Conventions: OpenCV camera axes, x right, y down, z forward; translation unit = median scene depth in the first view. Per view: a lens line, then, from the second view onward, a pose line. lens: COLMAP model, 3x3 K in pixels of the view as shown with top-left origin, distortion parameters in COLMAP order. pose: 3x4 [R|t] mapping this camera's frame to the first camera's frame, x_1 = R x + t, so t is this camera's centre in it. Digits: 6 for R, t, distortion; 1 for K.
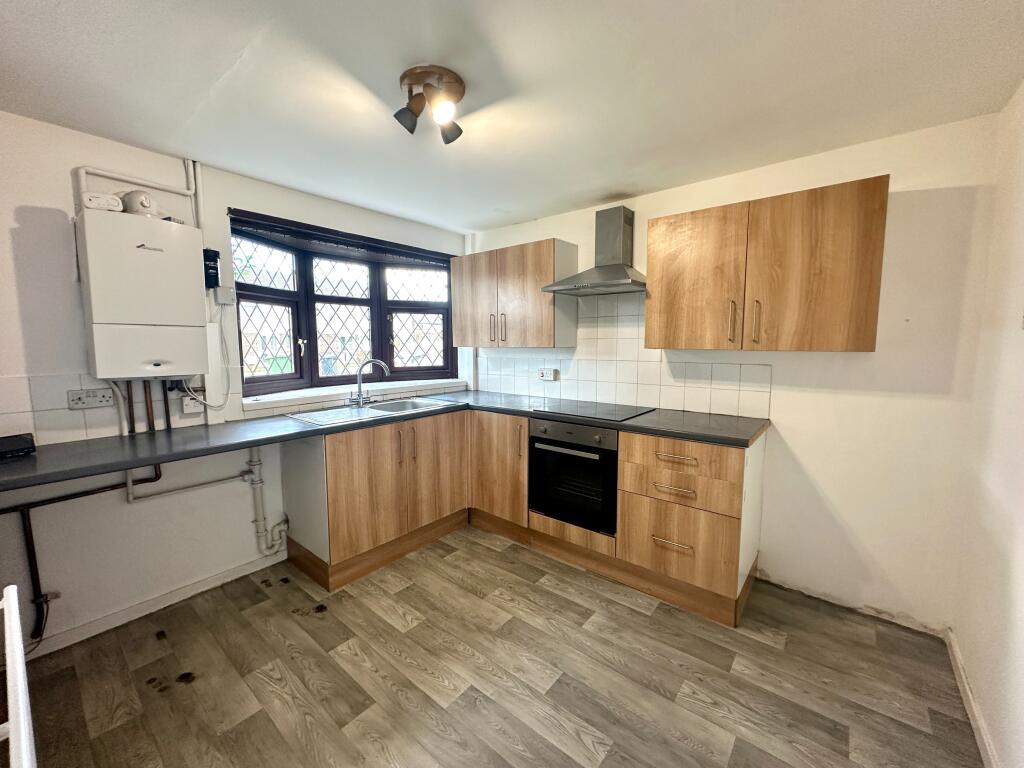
lens RADIAL K [[410.9, 0, 513.1], [0, 410.9, 382.6], [0, 0, 1]] dist [-0.001308, -0.000043]
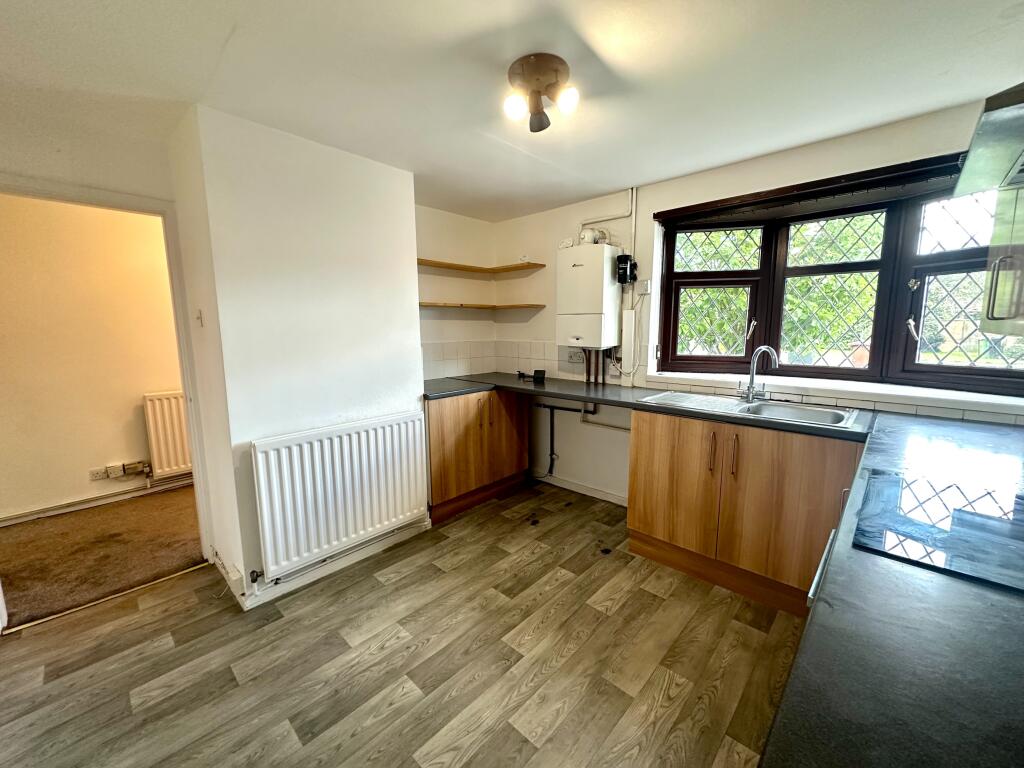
lens RADIAL K [[410.9, 0, 513.1], [0, 410.9, 382.6], [0, 0, 1]] dist [-0.001308, -0.000043]
pose [[-0.068494, 0.139118, -0.987904, 0.667180], [-0.094113, 0.984913, 0.145222, -0.076382], [0.993203, 0.102921, -0.054368, 0.767457]]
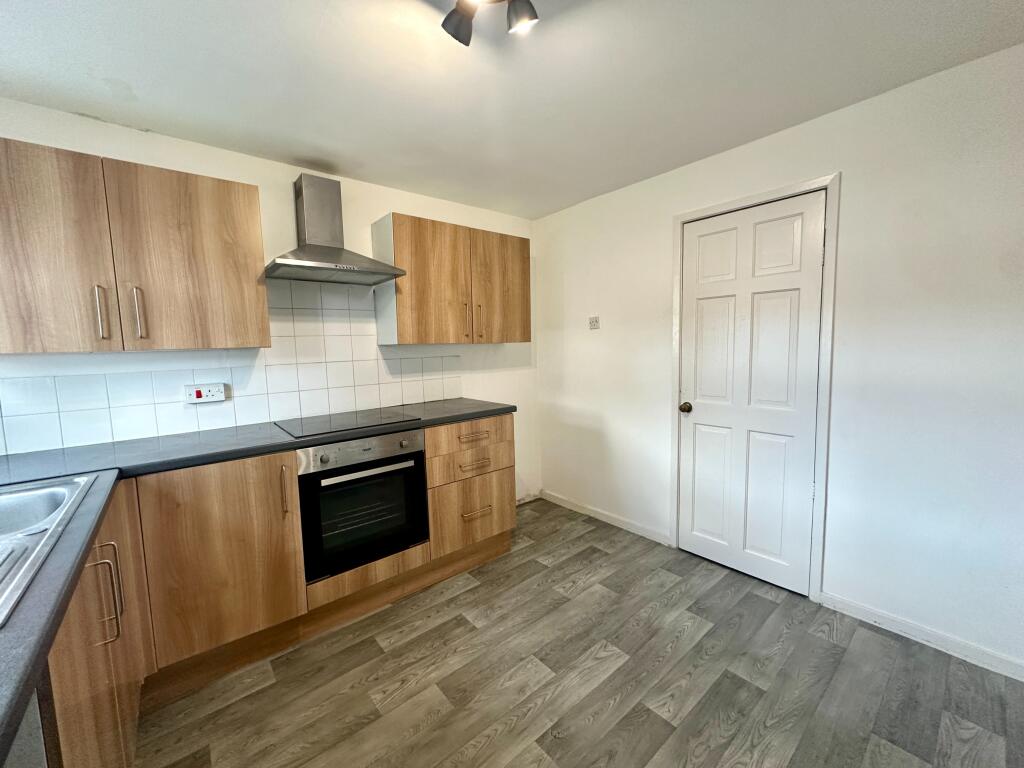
lens RADIAL K [[410.9, 0, 513.1], [0, 410.9, 382.6], [0, 0, 1]] dist [-0.001308, -0.000043]
pose [[0.187735, -0.094292, 0.977683, -0.679203], [0.127612, 0.989286, 0.070906, -0.032052], [-0.973894, 0.111453, 0.197757, 0.640873]]
